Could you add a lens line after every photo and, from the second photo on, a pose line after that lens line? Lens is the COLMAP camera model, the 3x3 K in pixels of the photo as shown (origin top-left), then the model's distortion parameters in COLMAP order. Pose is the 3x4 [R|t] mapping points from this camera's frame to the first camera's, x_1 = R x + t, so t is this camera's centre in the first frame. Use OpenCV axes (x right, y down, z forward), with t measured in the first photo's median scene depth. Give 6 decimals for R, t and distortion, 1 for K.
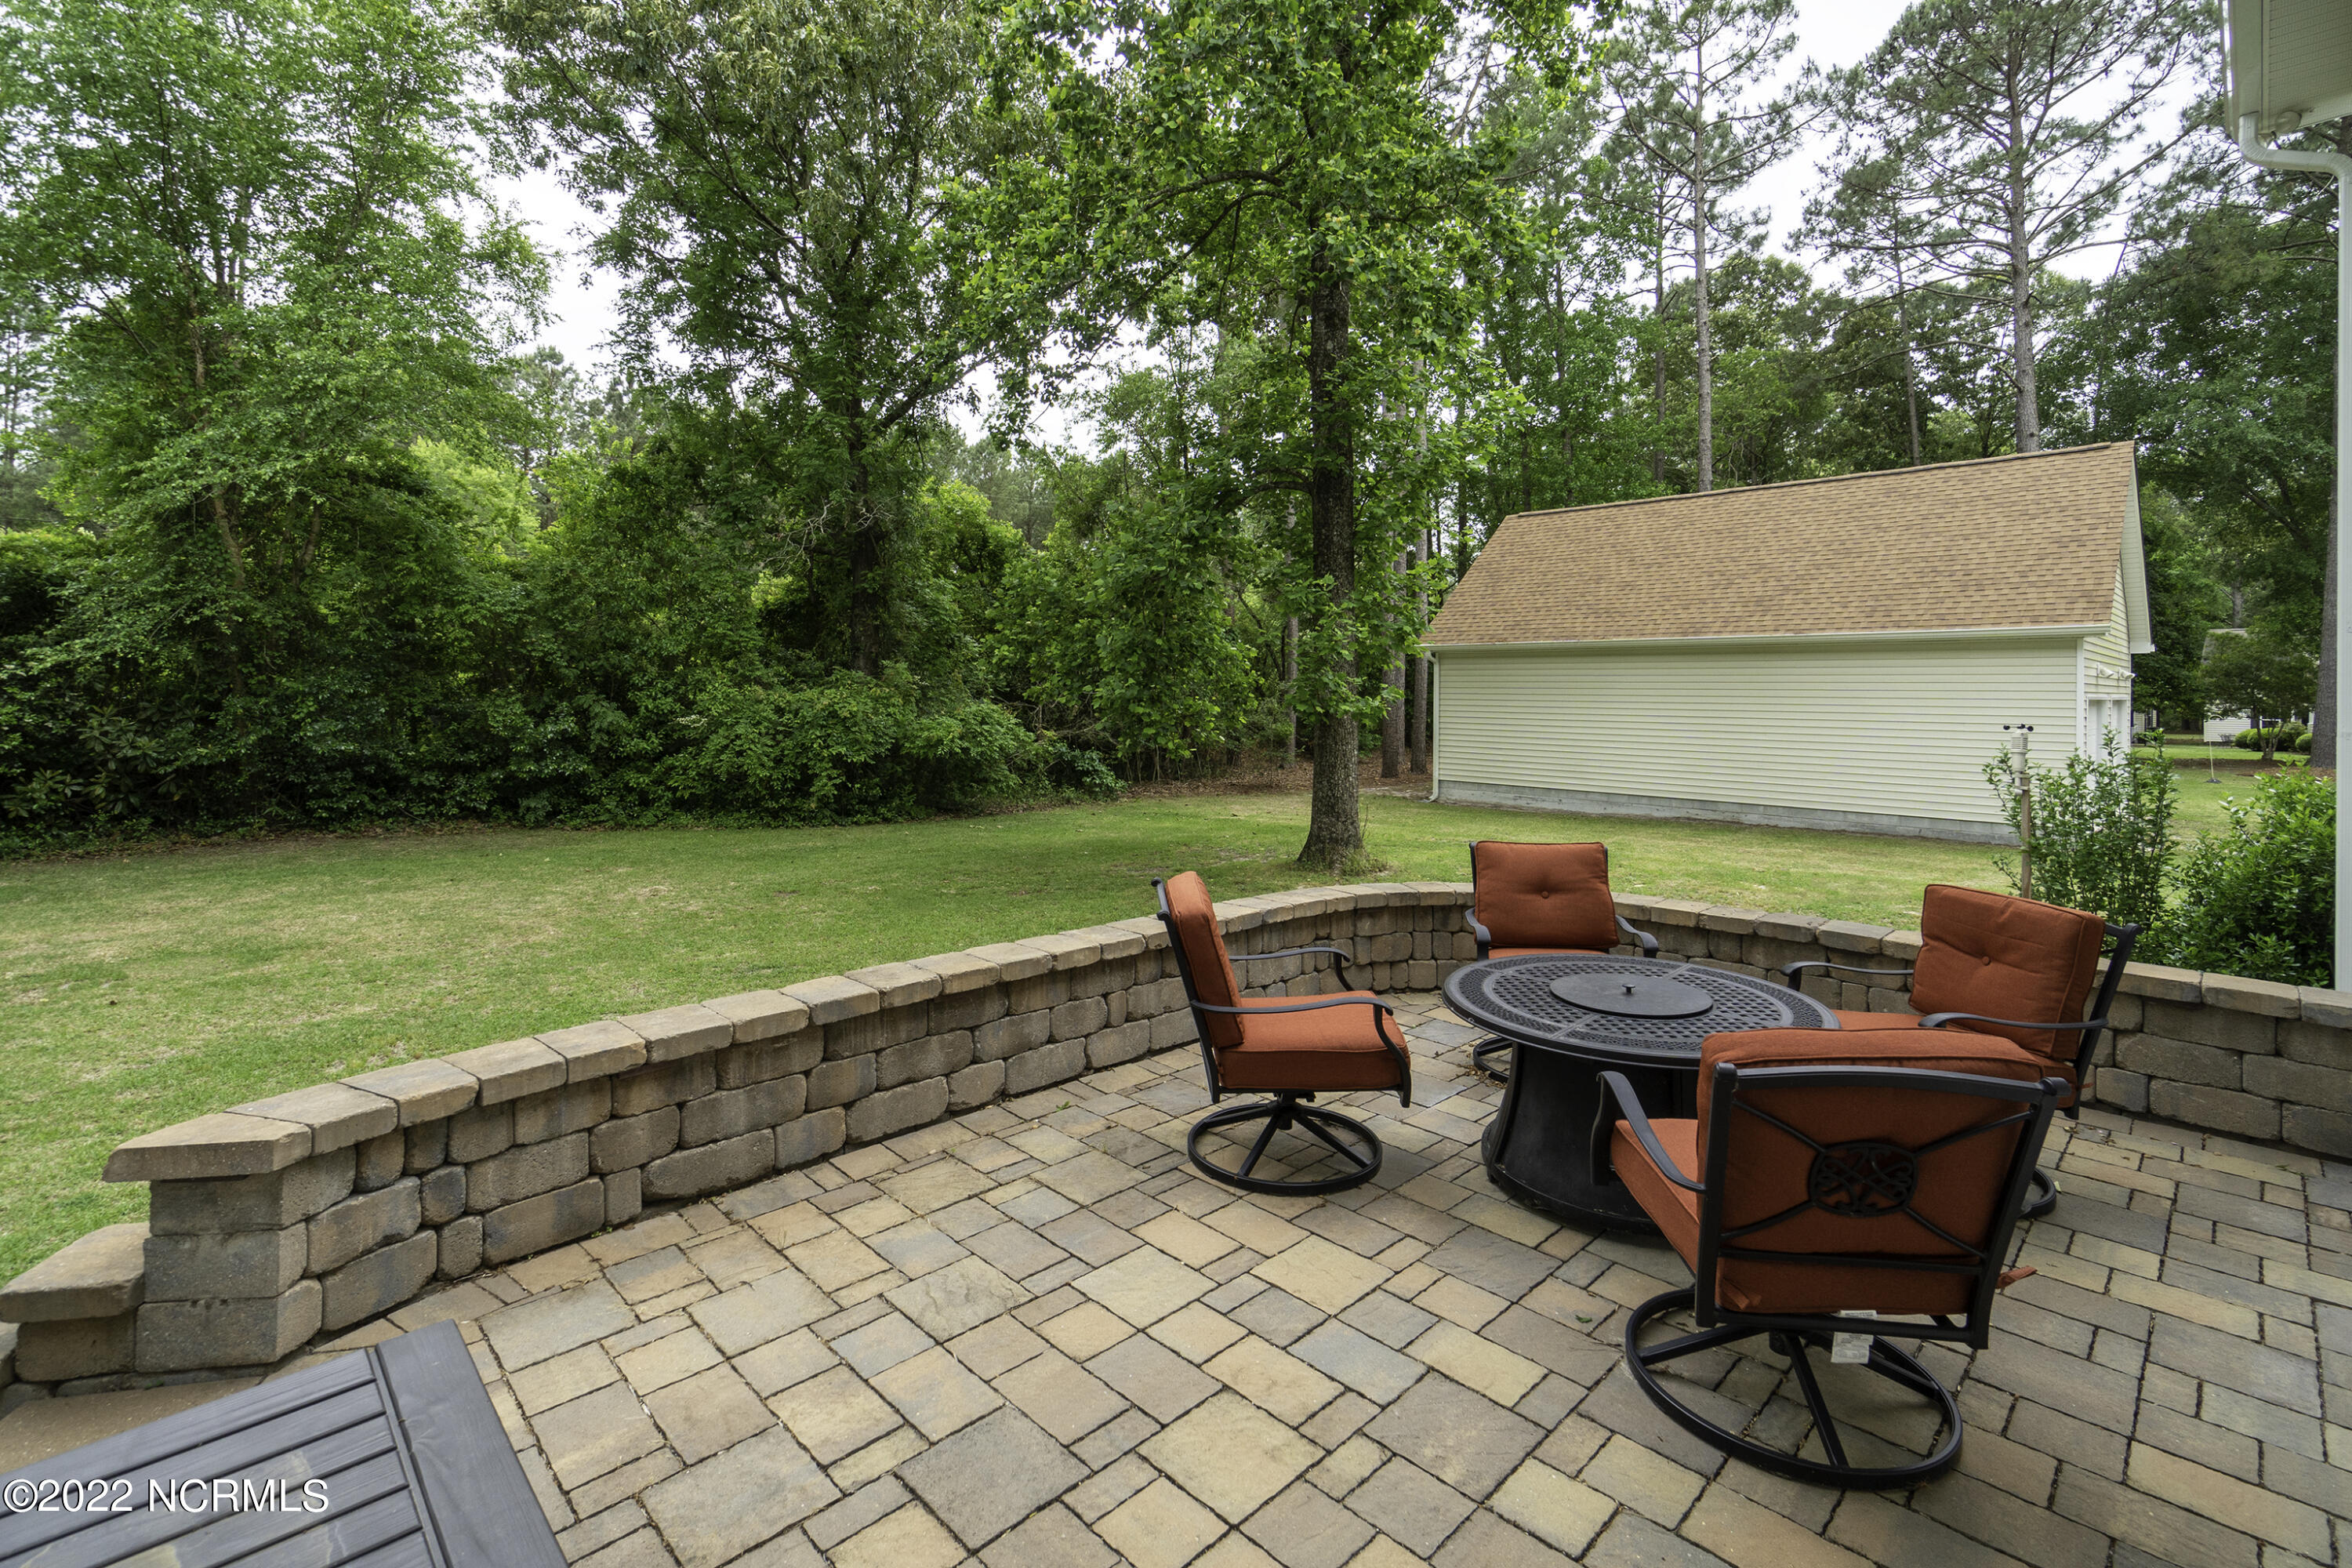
lens RADIAL K [[1119.1, 0, 1192.2], [0, 1119.1, 700.6], [0, 0, 1]] dist [-0.000112, 0.000584]
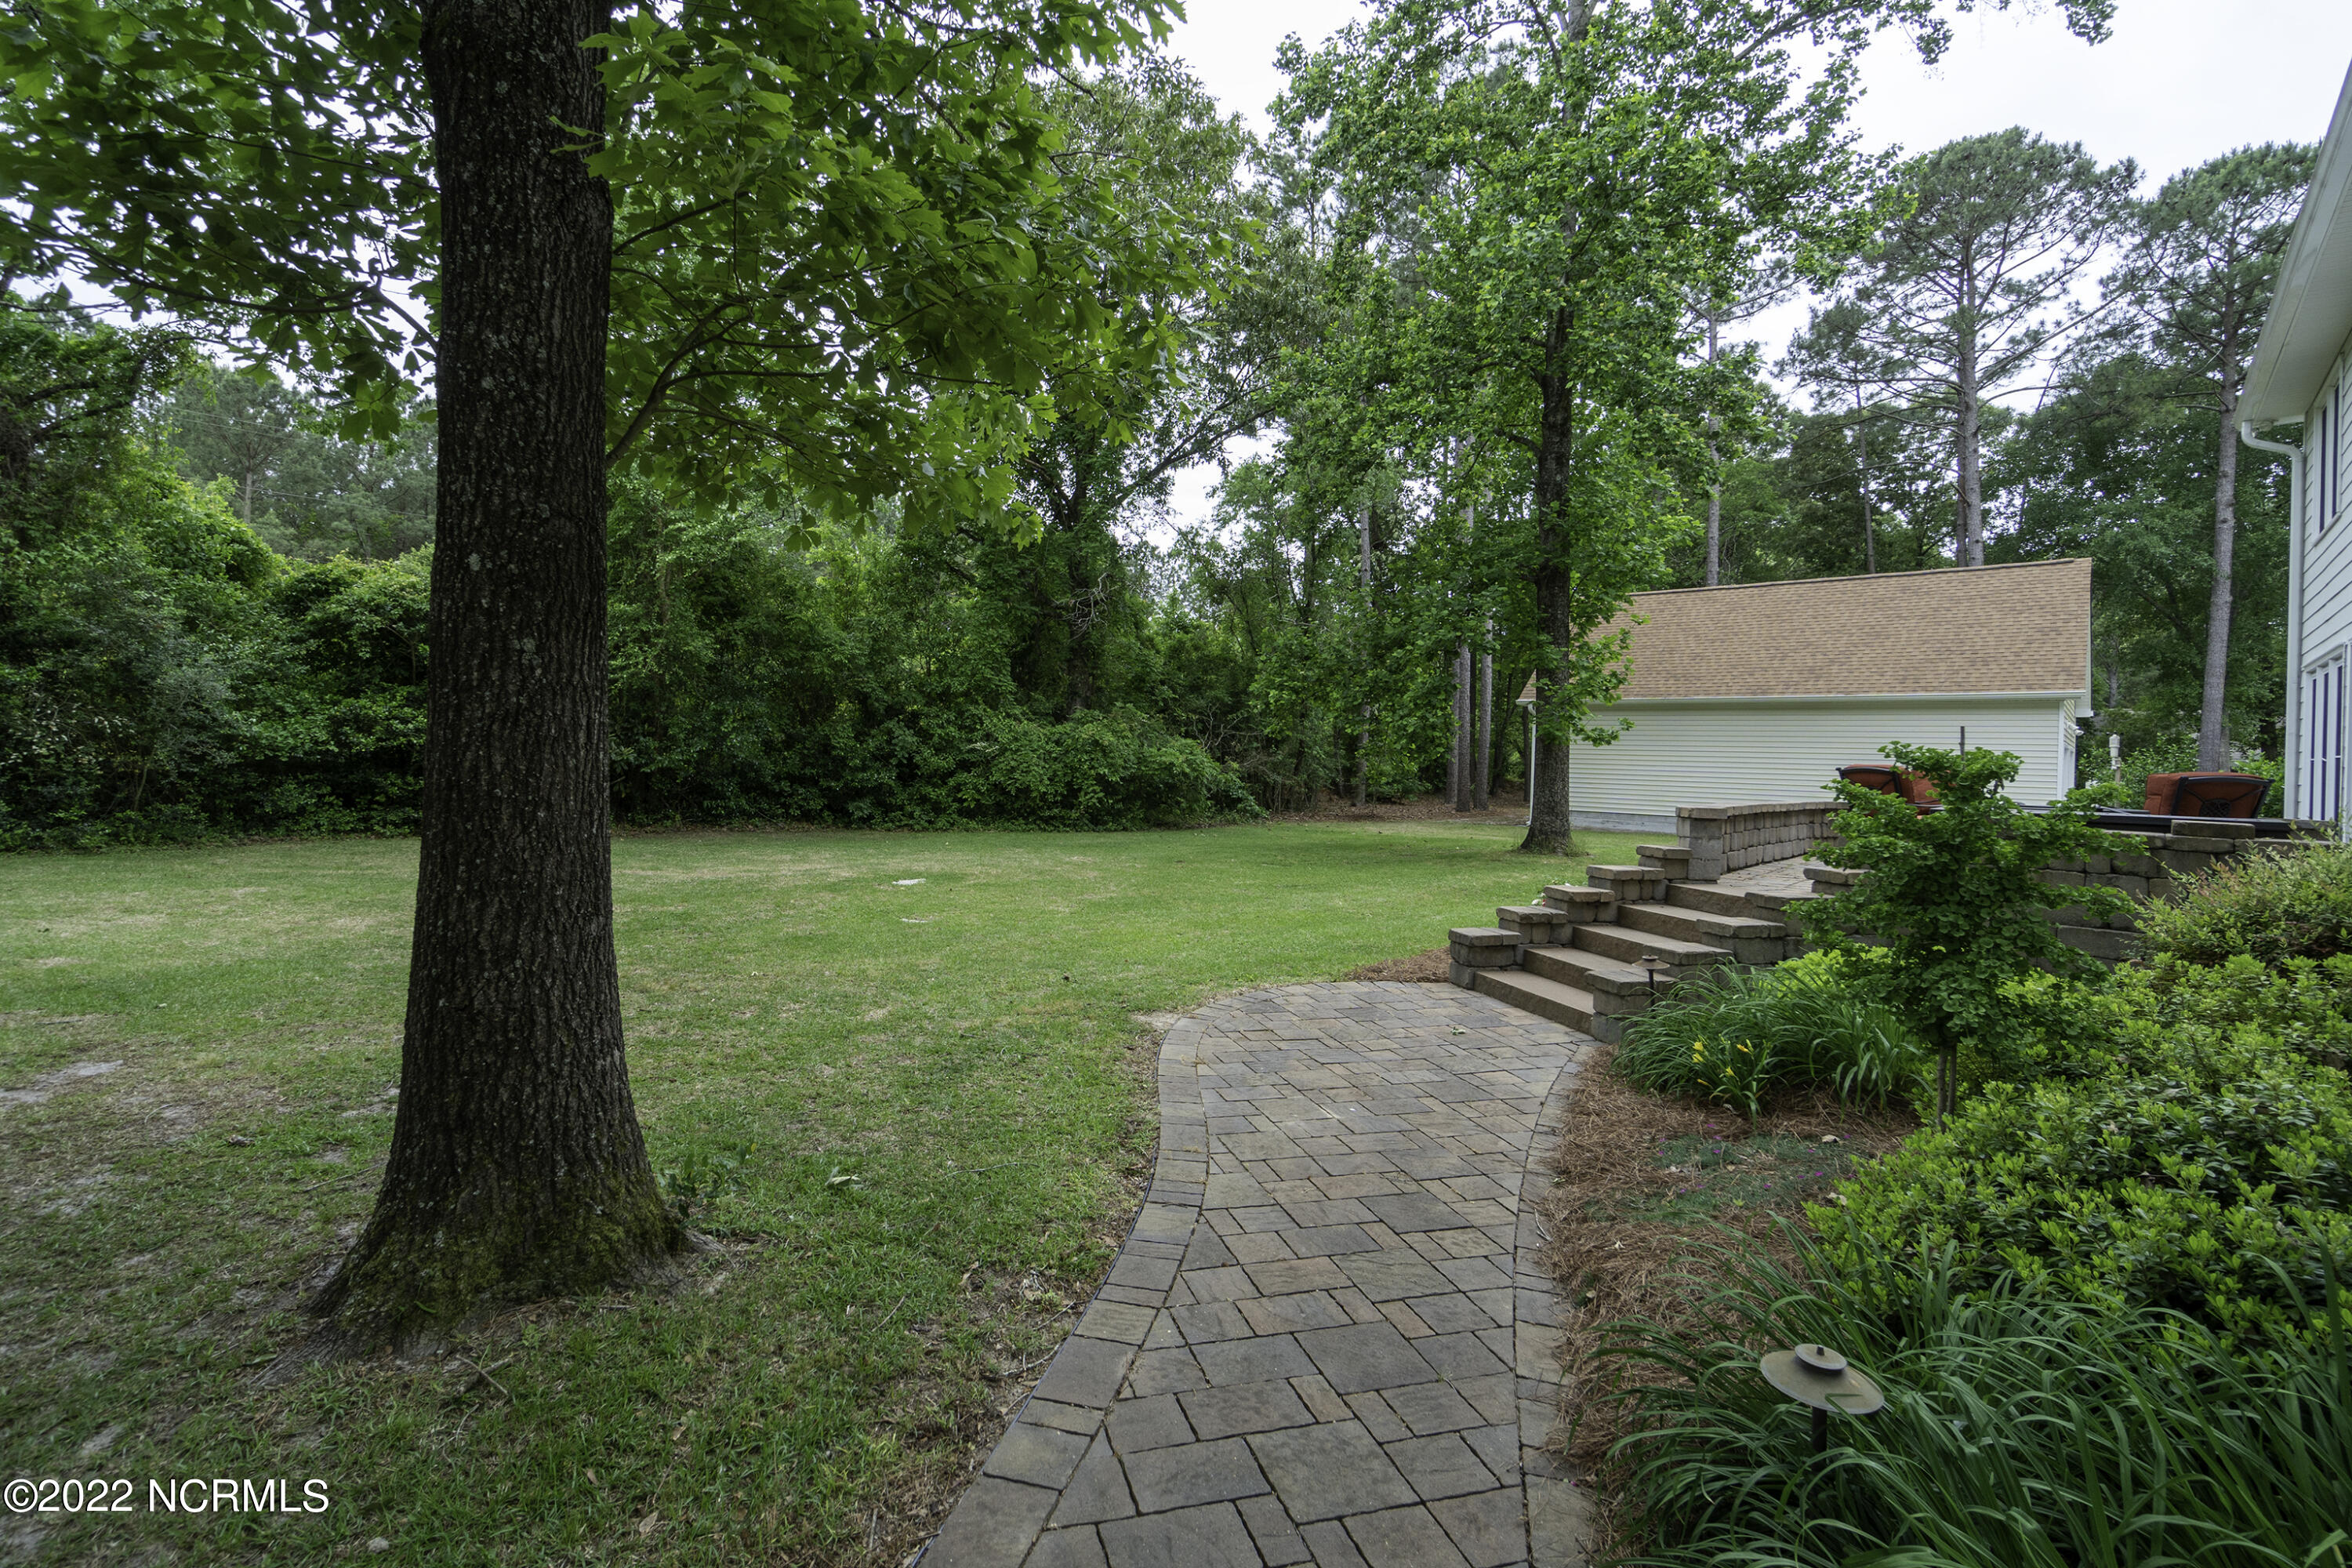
lens RADIAL K [[1099.0, 0, 1167.7], [0, 1099.0, 774.2], [0, 0, 1]] dist [-0.001488, -0.000440]
pose [[0.998367, 0.018486, 0.054045, -0.313638], [-0.019036, 0.999772, 0.009687, 0.035068], [-0.053853, -0.010700, 0.998492, -0.246035]]
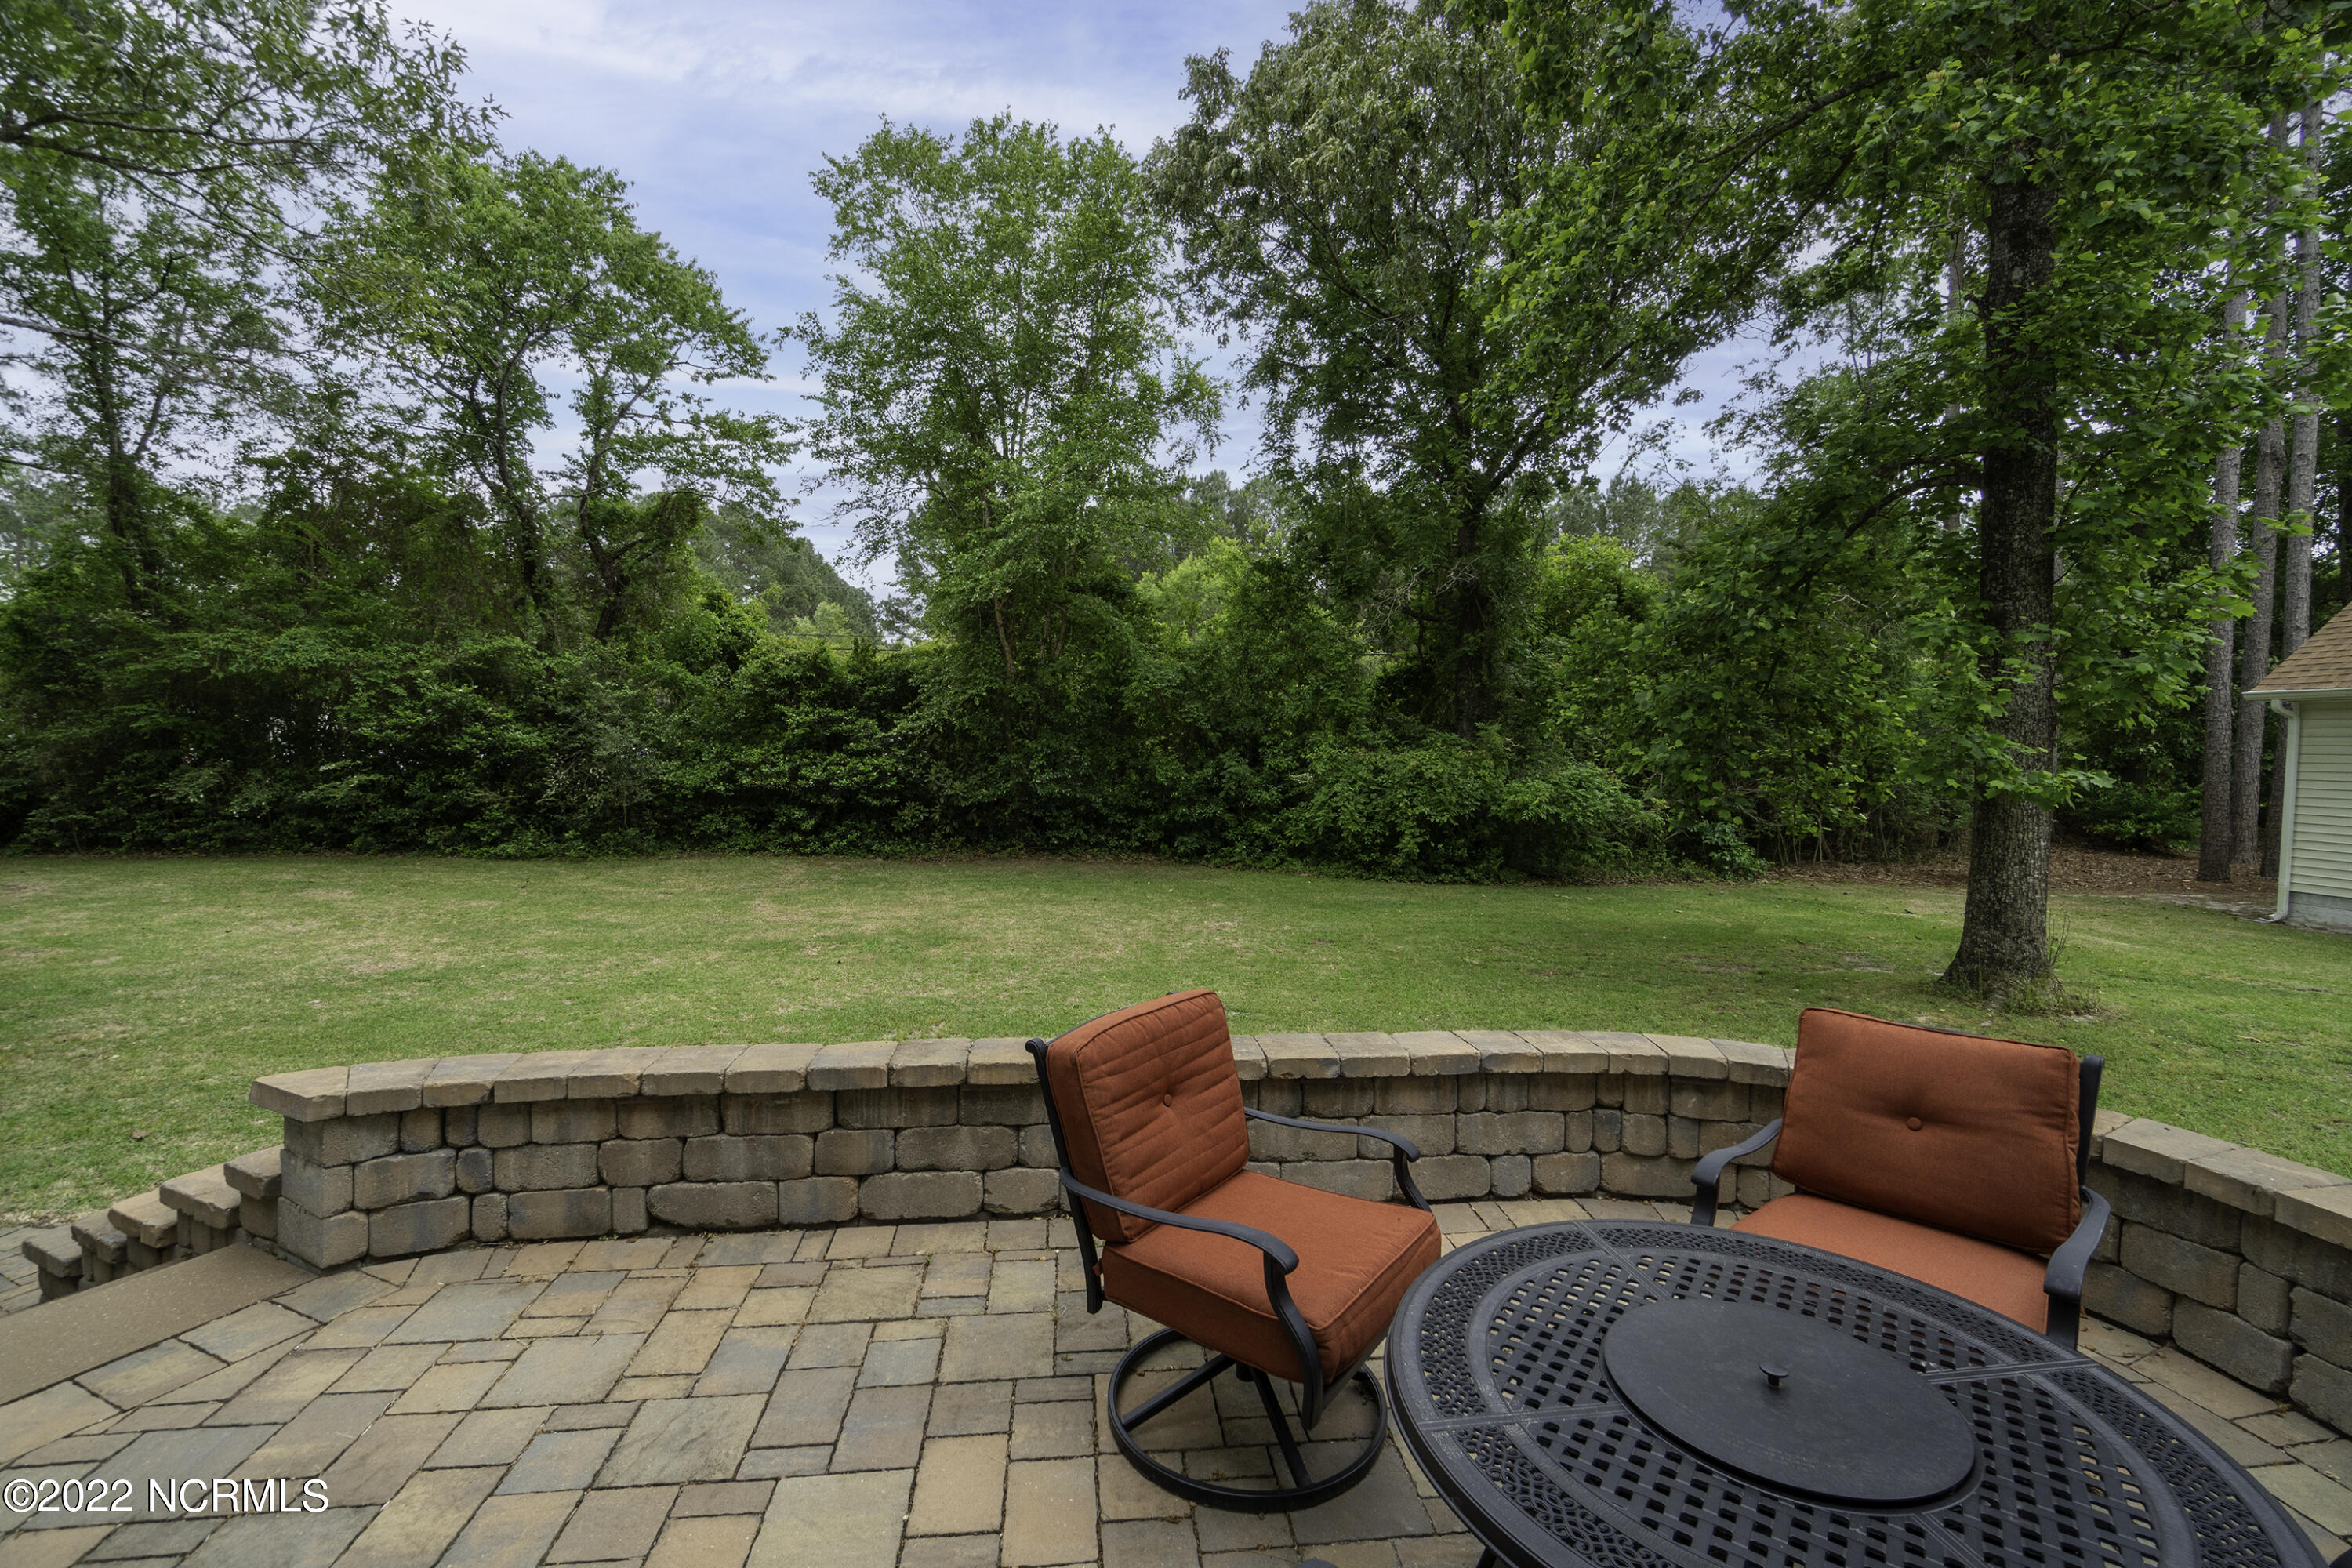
lens RADIAL K [[1038.4, 0, 1154.9], [0, 1038.4, 783.1], [0, 0, 1]] dist [-0.001218, 0.000094]
pose [[0.773413, 0.025378, -0.633394, 0.100592], [-0.012496, 0.999615, 0.024792, -0.001031], [0.633779, -0.011260, 0.773432, 0.105996]]
